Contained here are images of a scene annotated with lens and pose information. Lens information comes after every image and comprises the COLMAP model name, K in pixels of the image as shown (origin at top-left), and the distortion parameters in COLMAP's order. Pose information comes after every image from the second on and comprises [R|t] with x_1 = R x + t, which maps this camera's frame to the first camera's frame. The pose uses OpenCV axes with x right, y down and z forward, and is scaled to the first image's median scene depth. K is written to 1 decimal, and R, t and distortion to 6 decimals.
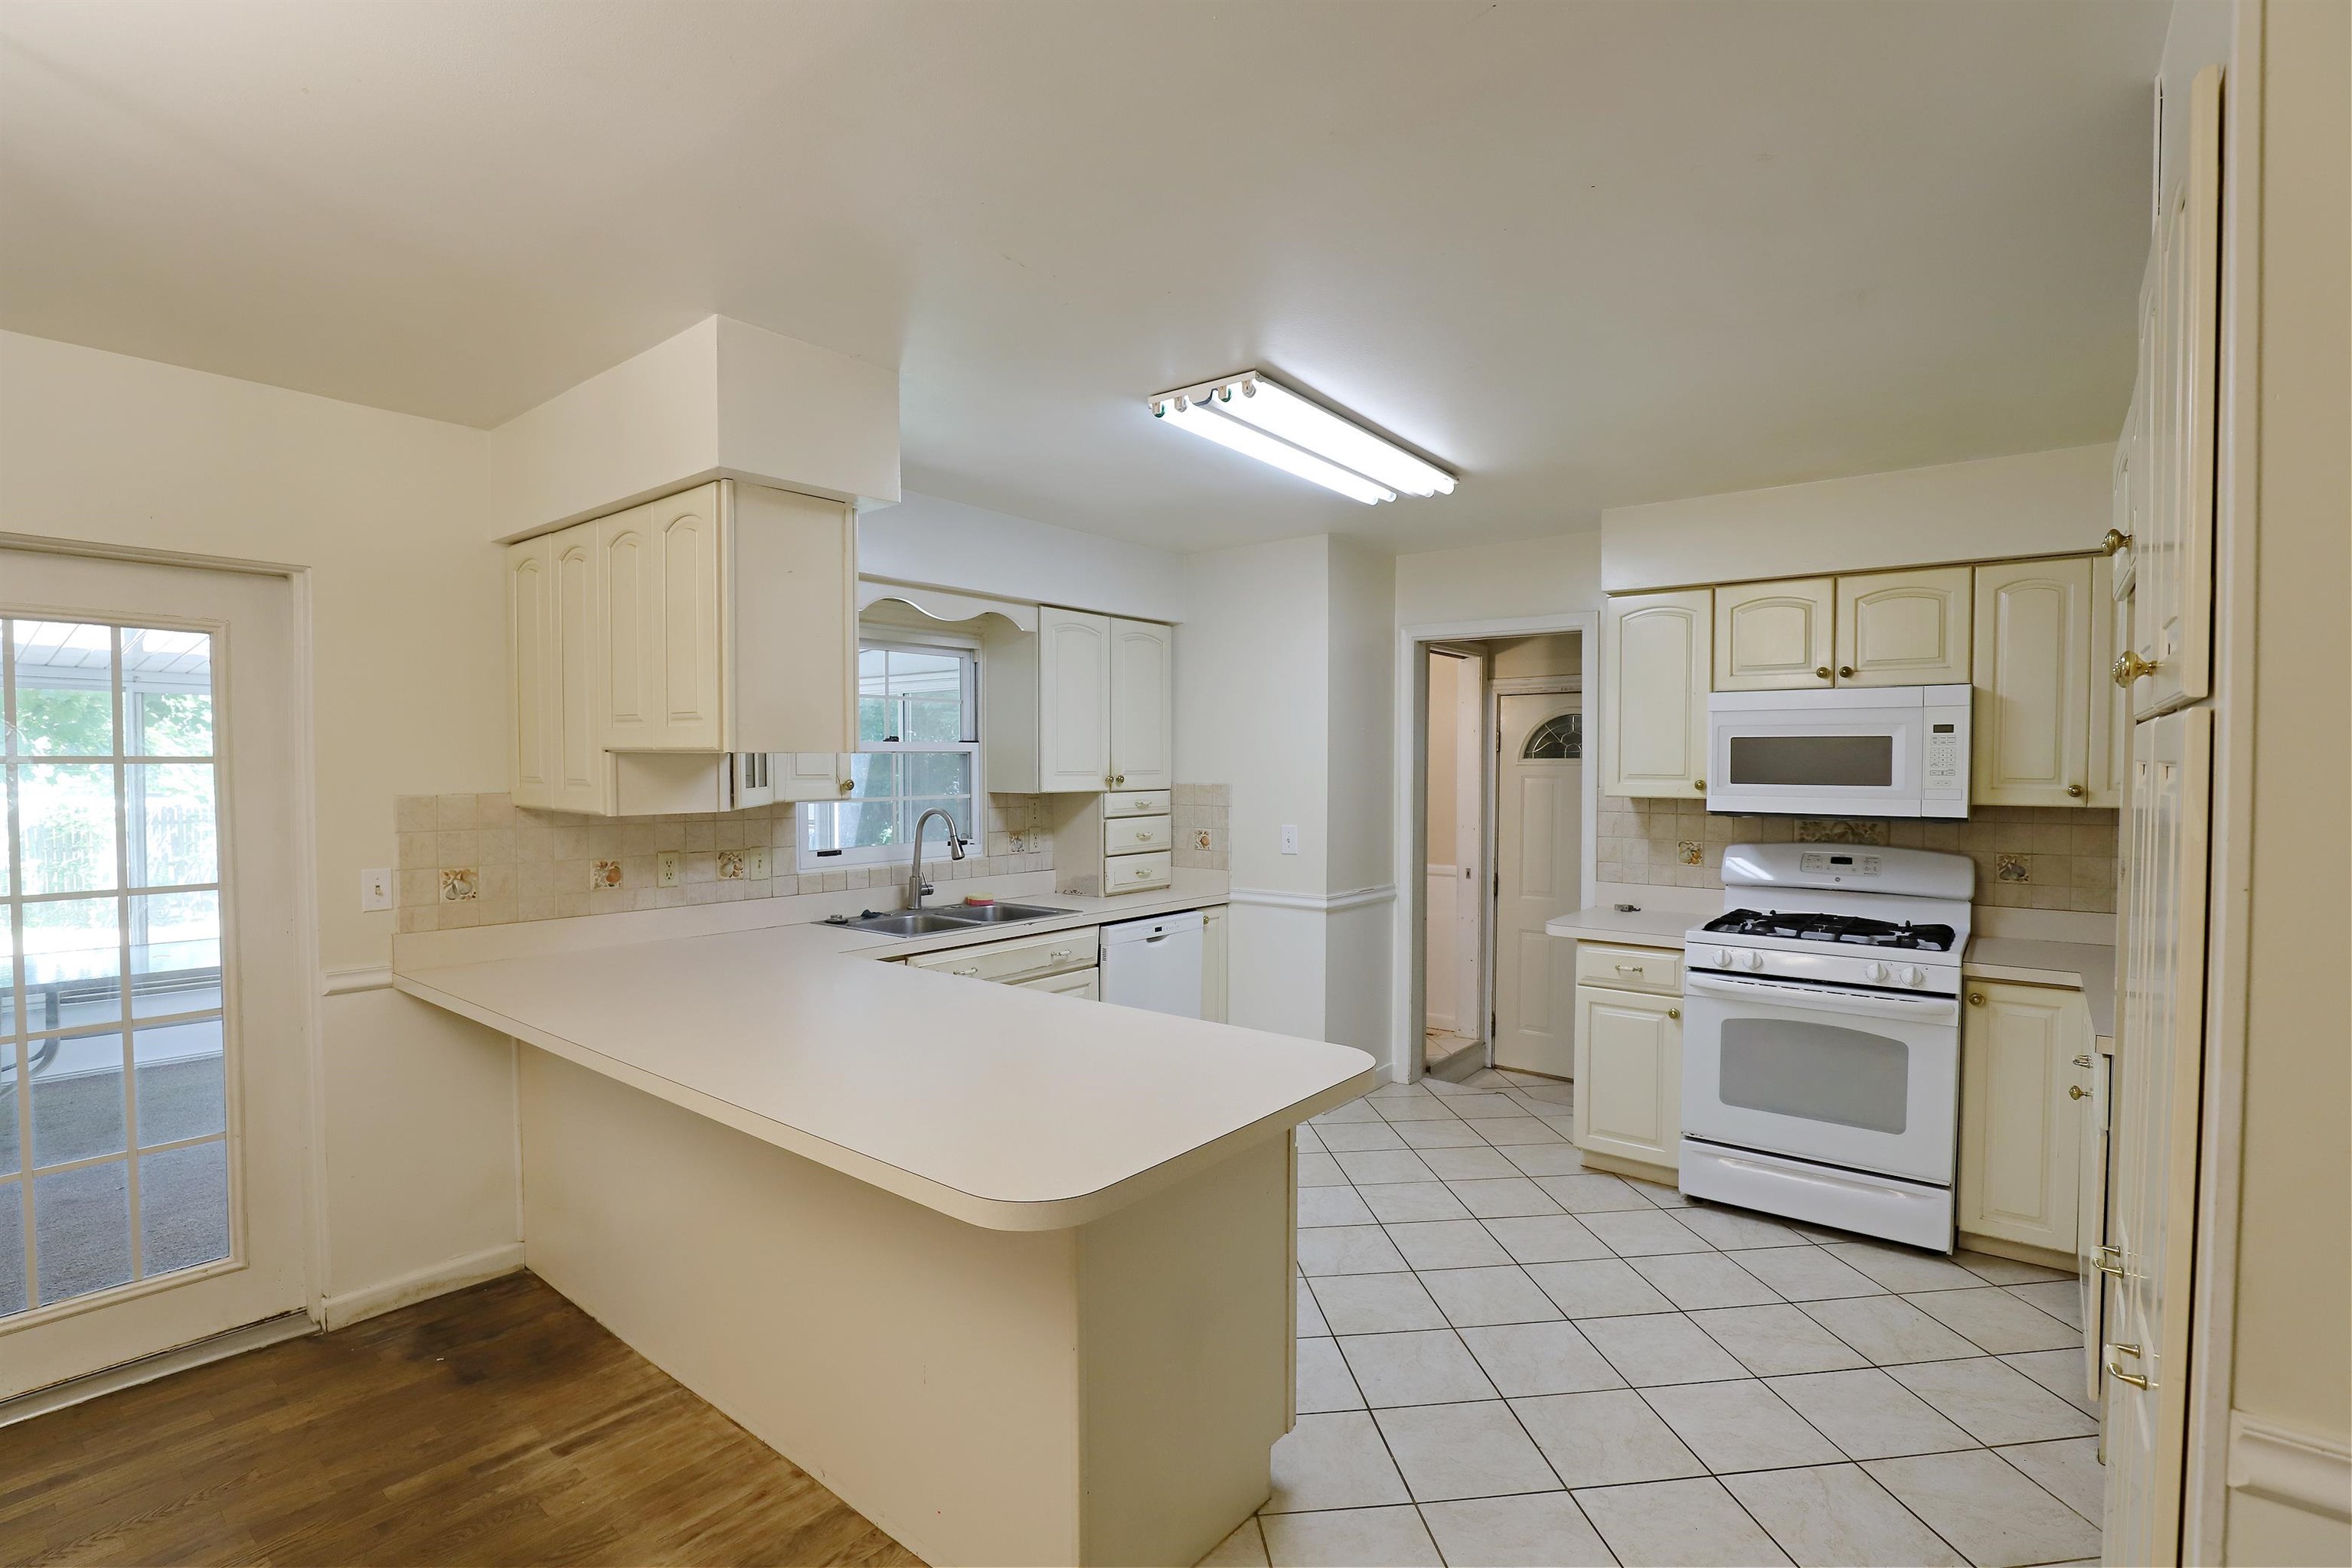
lens RADIAL K [[1136.1, 0, 1154.4], [0, 1136.1, 793.2], [0, 0, 1]] dist [-0.001629, -0.000343]
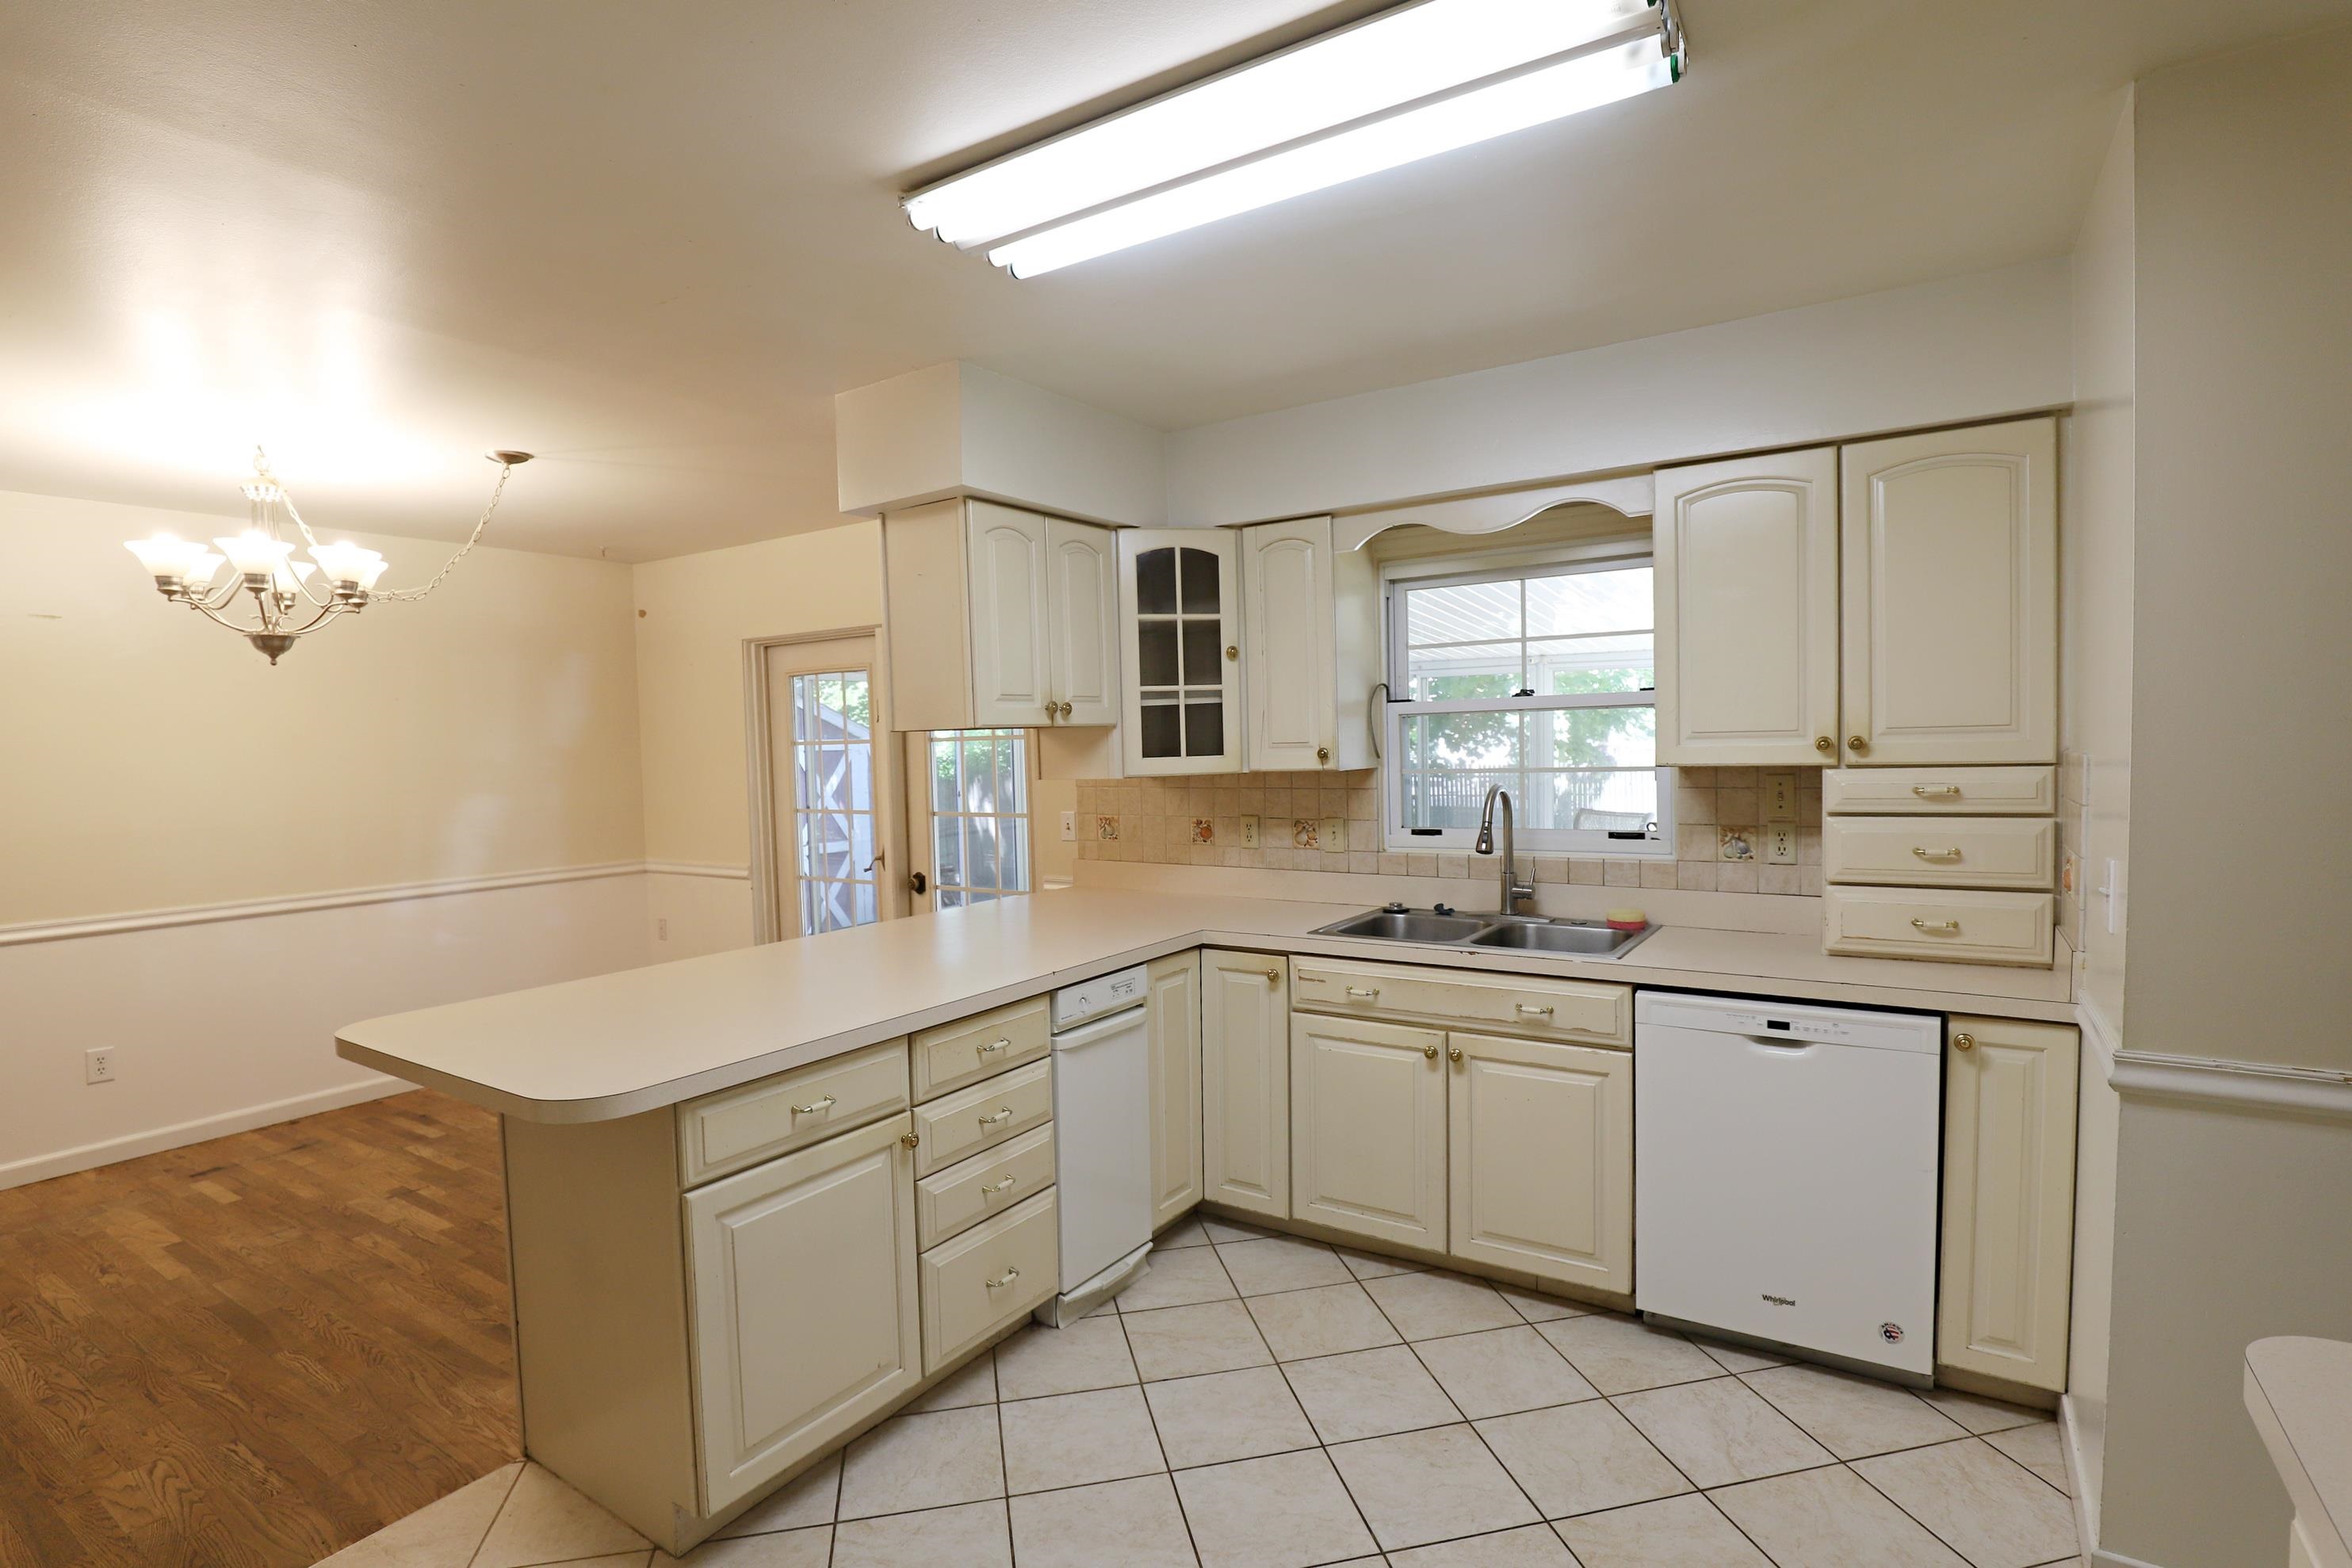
lens RADIAL K [[1136.1, 0, 1160.1], [0, 1136.1, 788.6], [0, 0, 1]] dist [-0.001629, -0.000343]
pose [[0.105912, 0.042857, -0.993451, 0.546621], [0.002394, 0.999057, 0.043354, -0.017568], [0.994373, -0.006970, 0.105710, 0.710419]]
